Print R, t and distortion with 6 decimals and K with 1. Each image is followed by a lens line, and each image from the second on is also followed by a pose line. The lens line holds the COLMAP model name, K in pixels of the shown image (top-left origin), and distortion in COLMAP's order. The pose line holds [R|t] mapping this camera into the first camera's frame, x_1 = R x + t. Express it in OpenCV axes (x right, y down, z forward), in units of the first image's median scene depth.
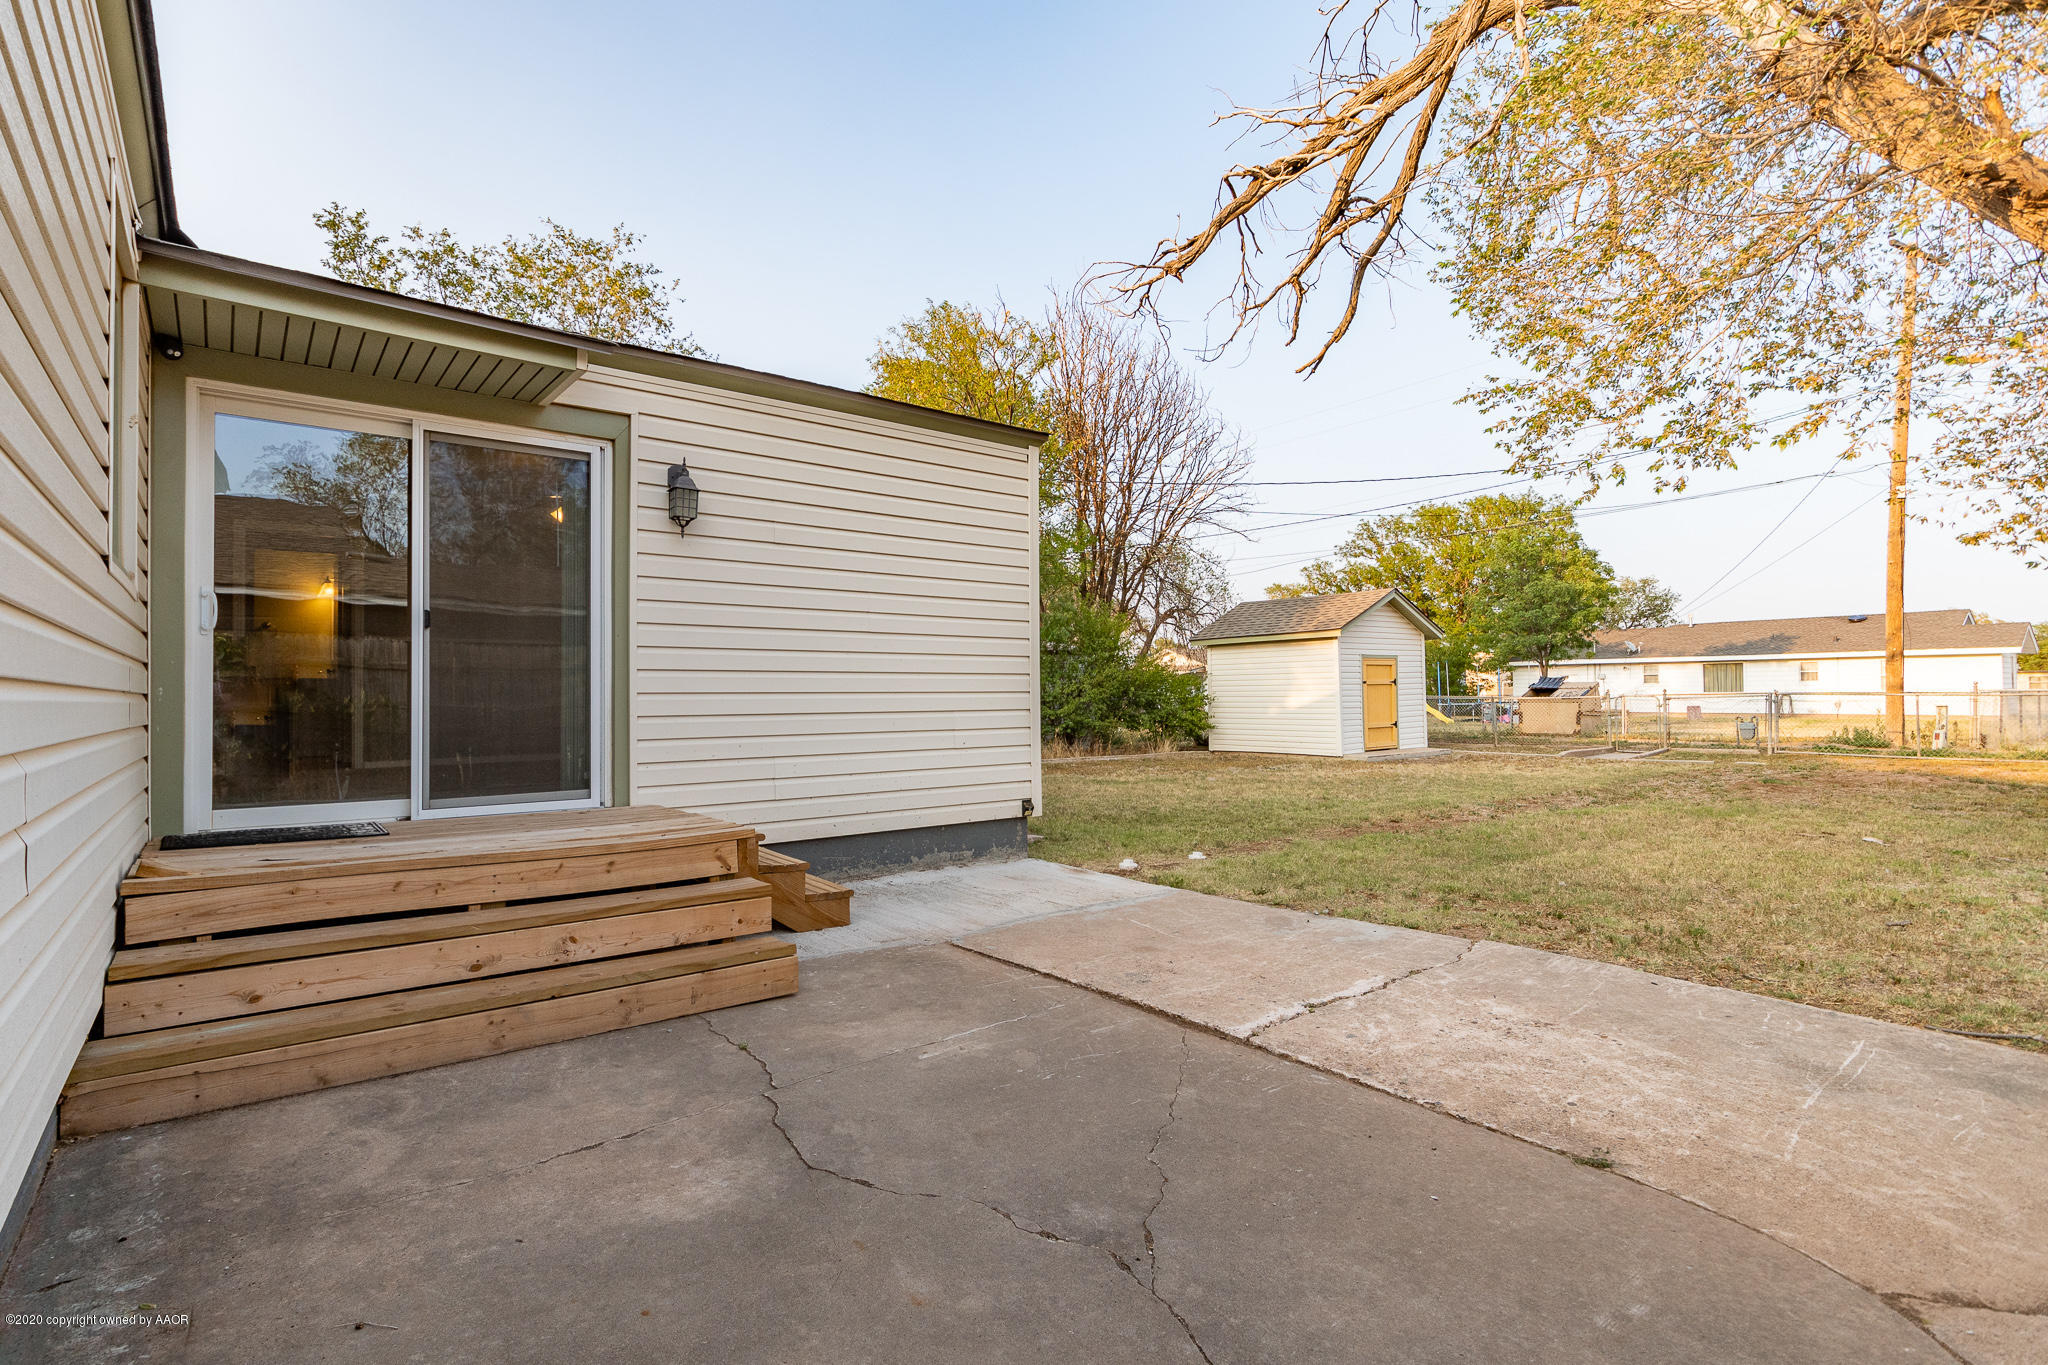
lens RADIAL K [[943.2, 0, 1022.1], [0, 943.2, 677.9], [0, 0, 1]] dist [0.004293, 0.000013]
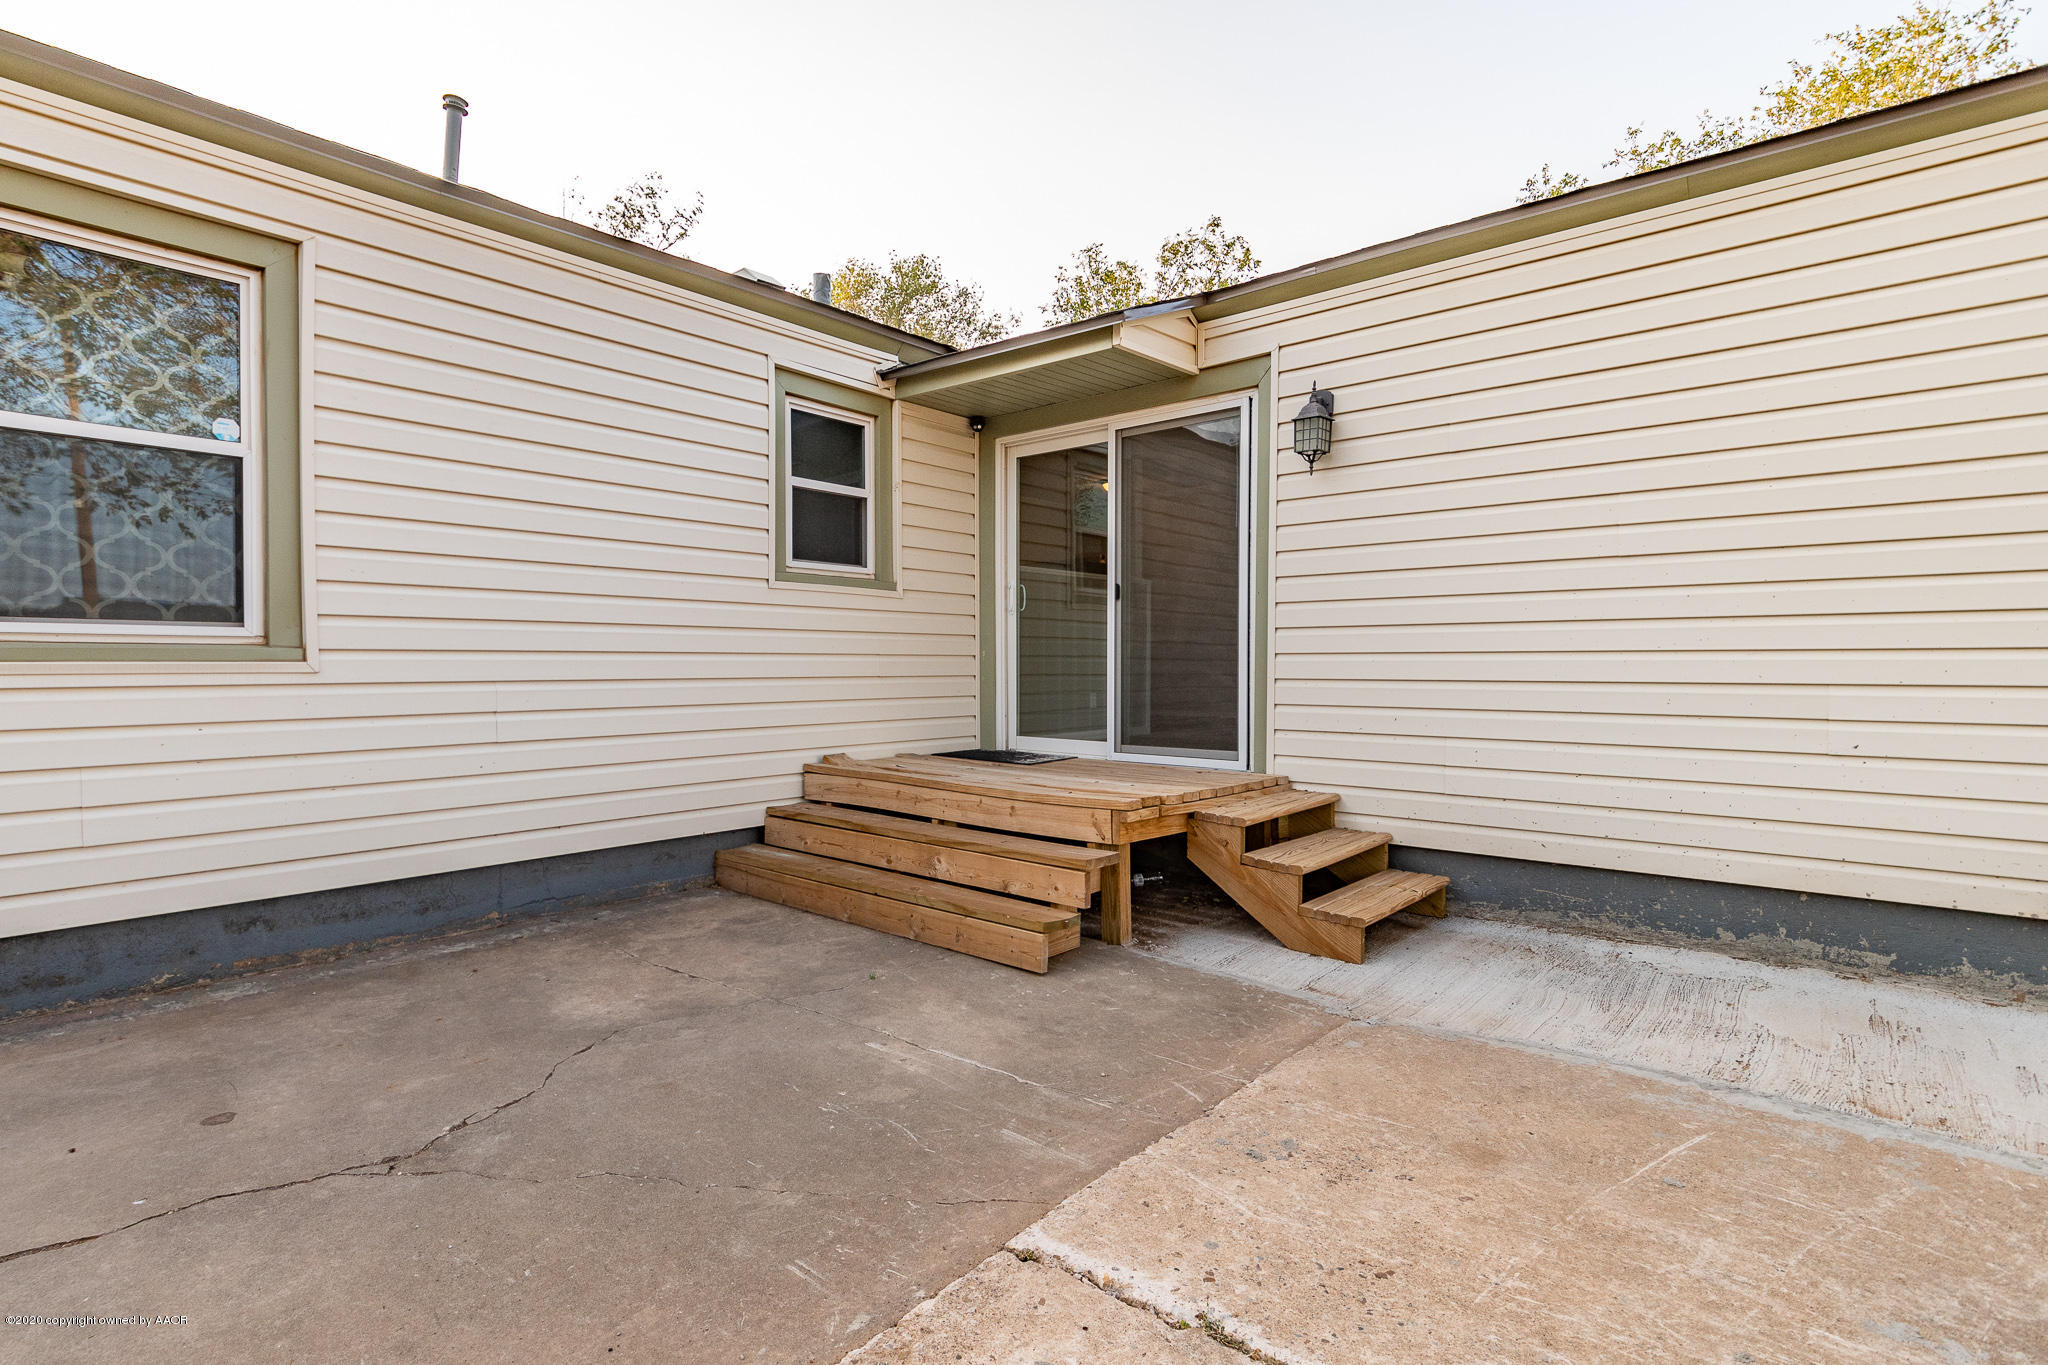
lens RADIAL K [[1024.0, 0, 1016.8], [0, 1024.0, 680.9], [0, 0, 1]] dist [-0.000376, 0.000246]
pose [[0.195346, 0.026676, -0.980372, 0.715653], [0.017023, 0.999387, 0.030585, 0.010673], [0.980587, -0.022663, 0.194772, 0.751828]]
